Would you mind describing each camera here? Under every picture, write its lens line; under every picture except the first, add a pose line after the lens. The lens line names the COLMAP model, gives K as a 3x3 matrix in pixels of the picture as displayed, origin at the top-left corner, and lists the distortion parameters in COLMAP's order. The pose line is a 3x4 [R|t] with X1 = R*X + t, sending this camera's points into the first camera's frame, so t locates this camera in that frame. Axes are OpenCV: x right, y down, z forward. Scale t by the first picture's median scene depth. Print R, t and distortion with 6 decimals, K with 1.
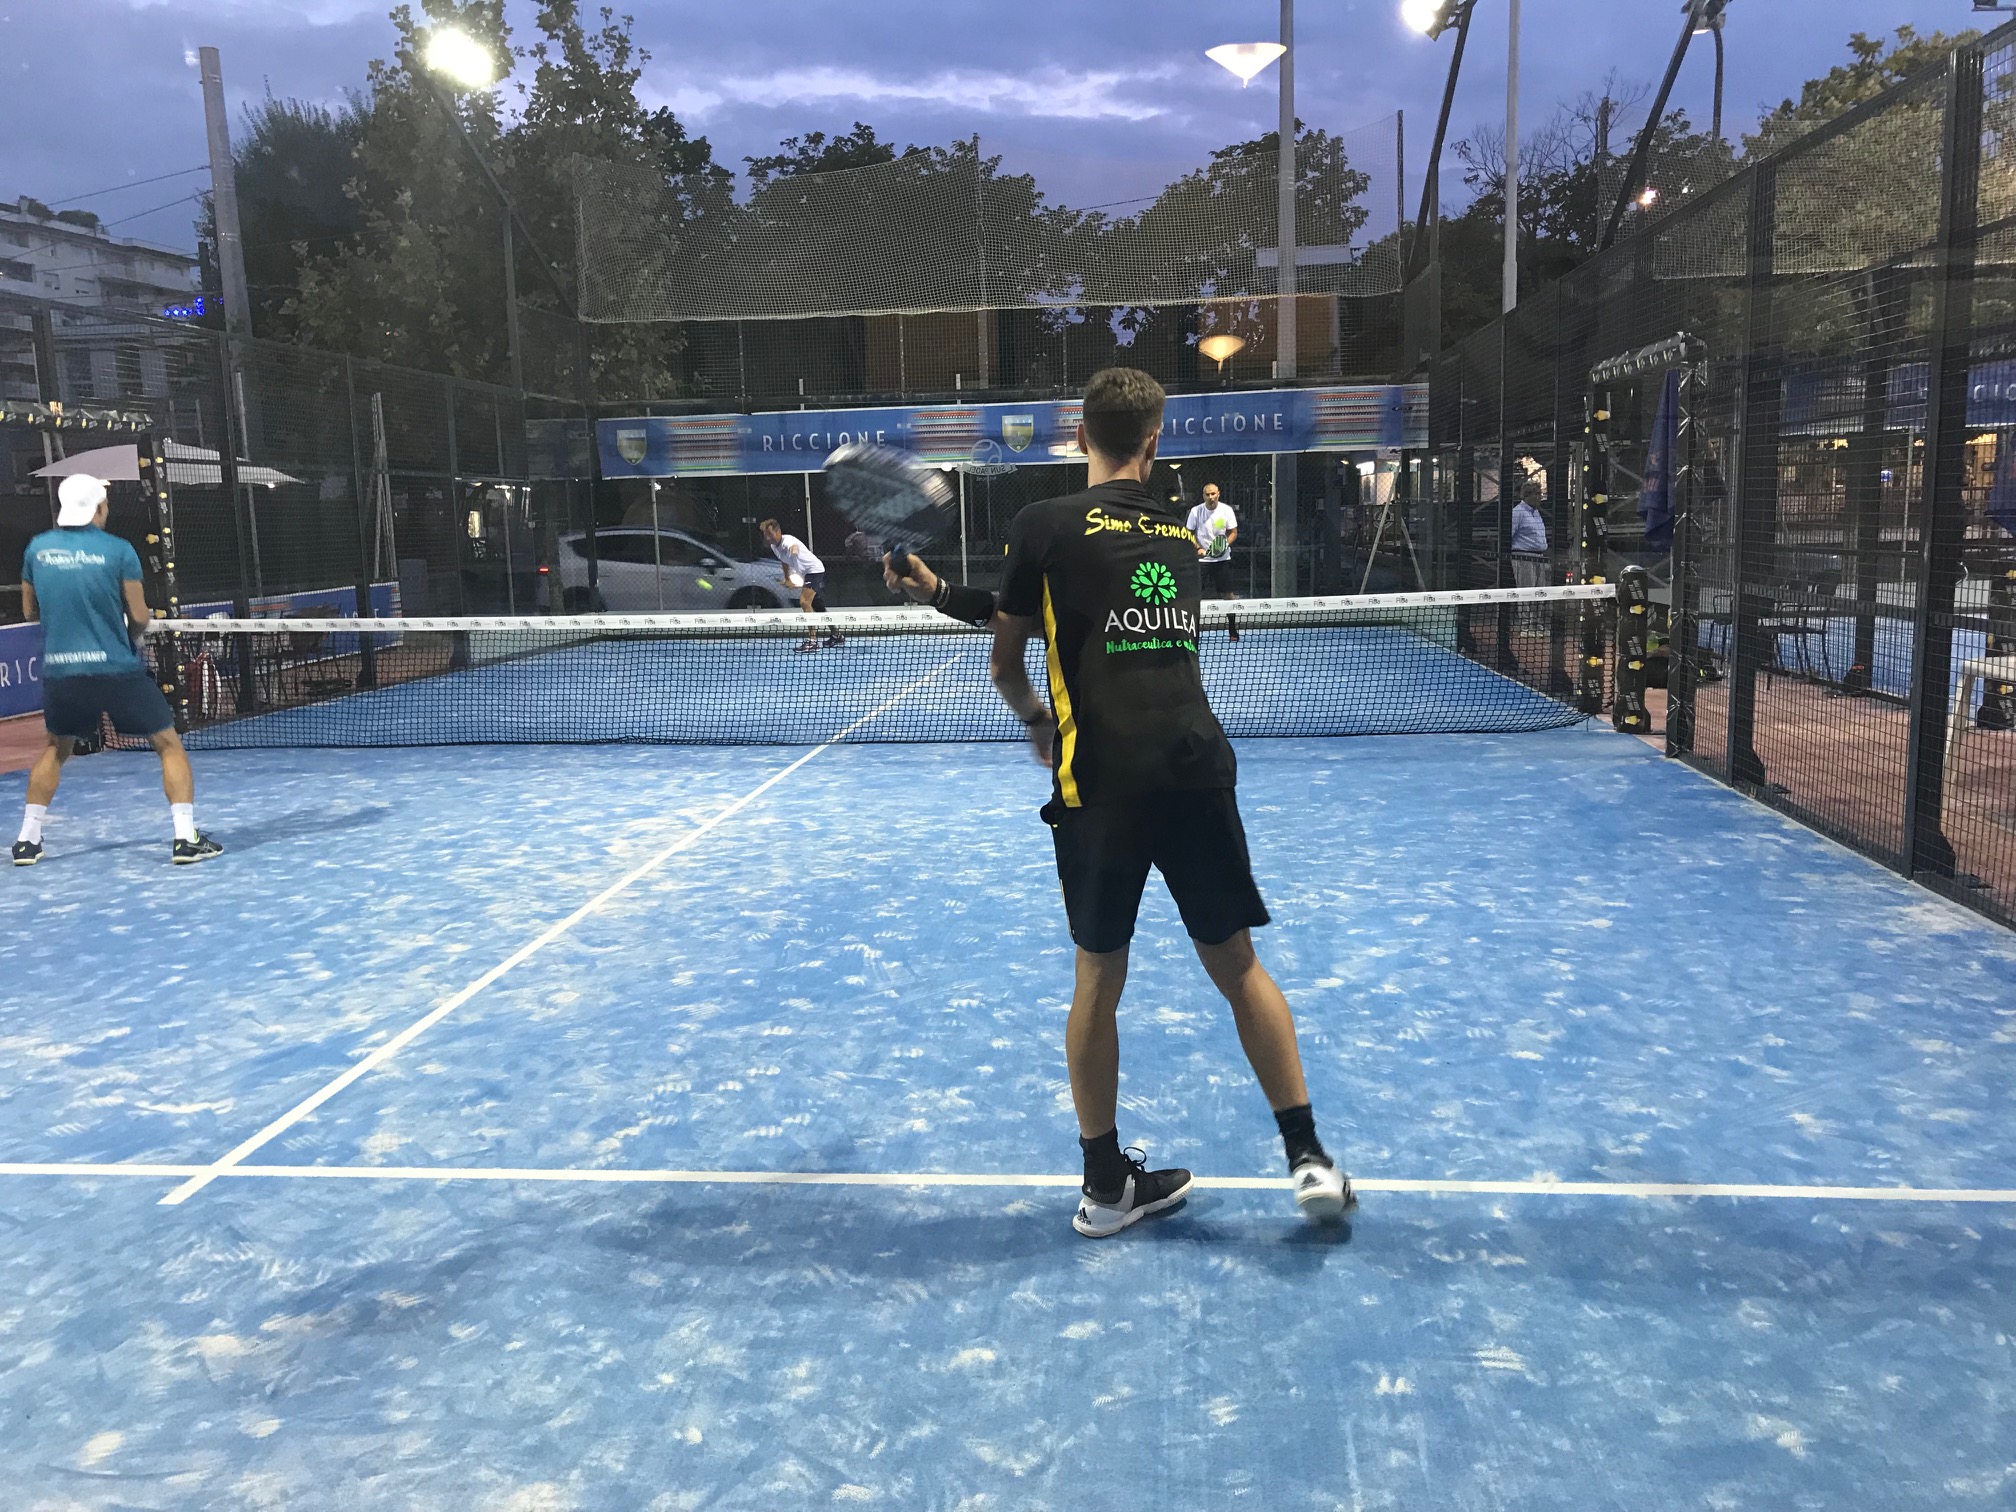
lens RADIAL K [[1661.1, 0, 1012.9], [0, 1661.1, 736.3], [0, 0, 1]] dist [0.055027, -0.046397]
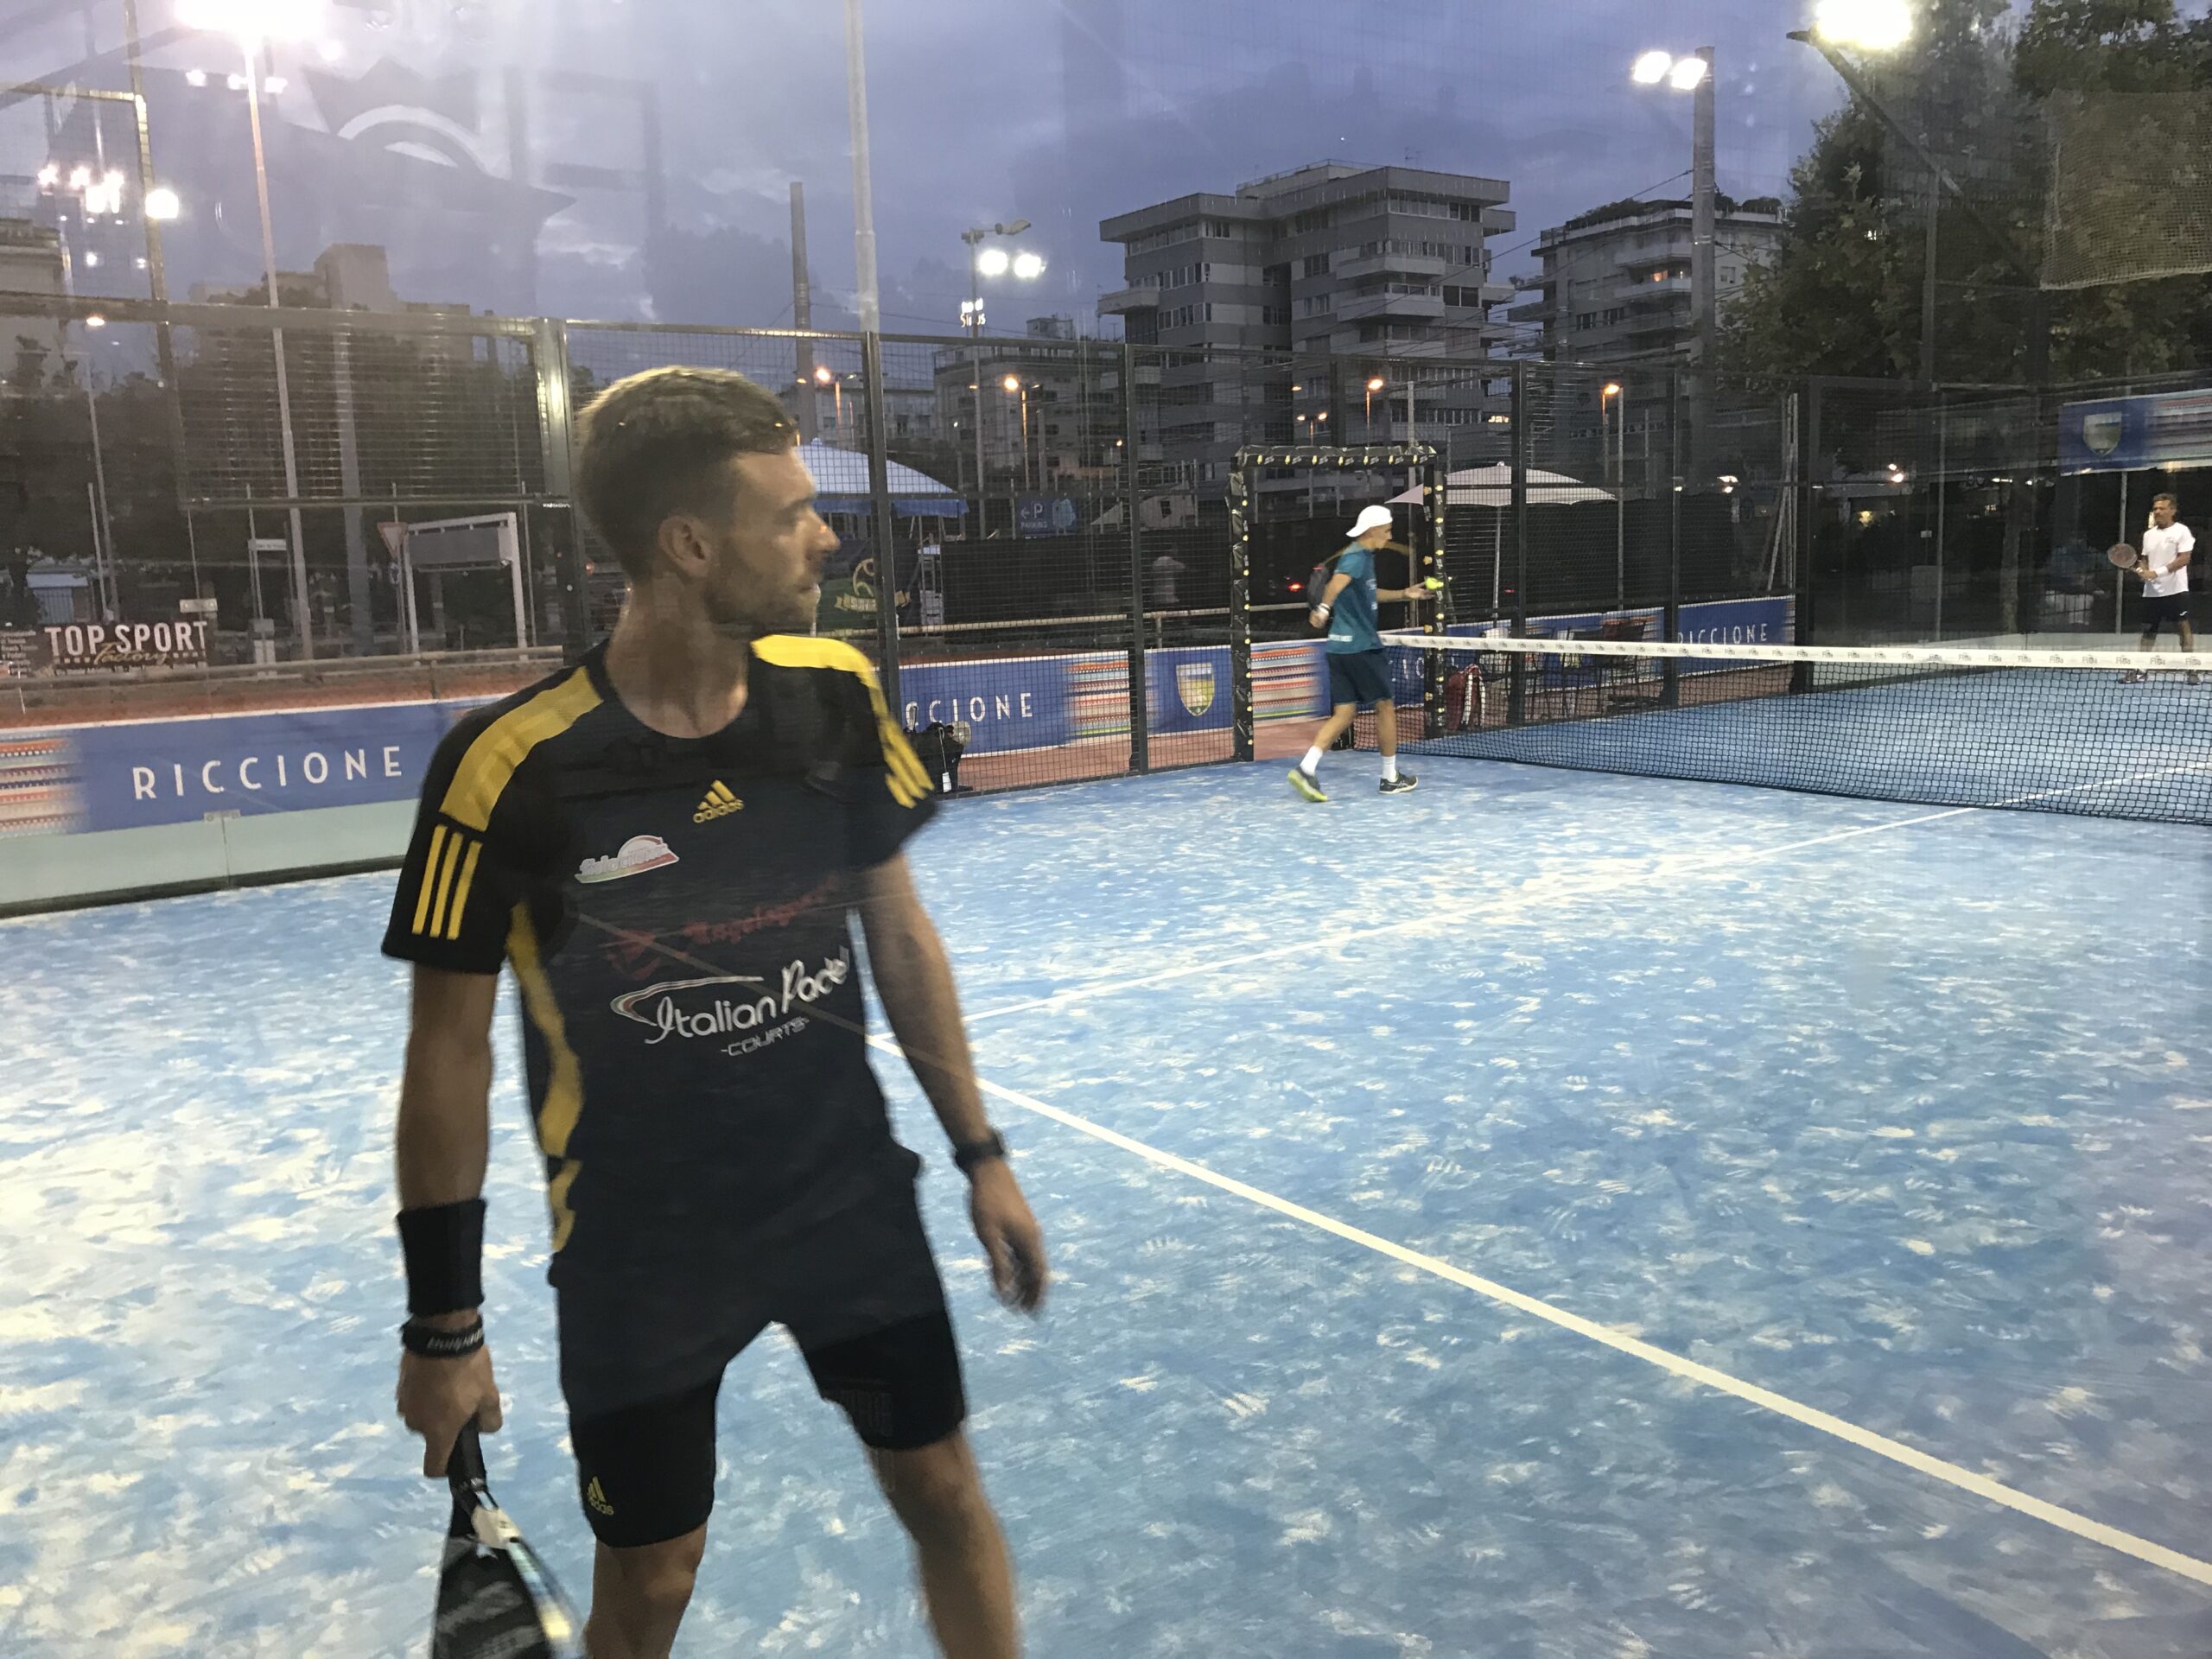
lens RADIAL K [[1822.6, 0, 1086.0], [0, 1822.6, 849.7], [0, 0, 1]] dist [0.055027, -0.046397]
pose [[0.658808, 0.123100, -0.742172, 0.662326], [-0.084370, 0.992388, 0.089708, -0.046340], [0.747565, 0.003517, 0.664179, 0.096404]]
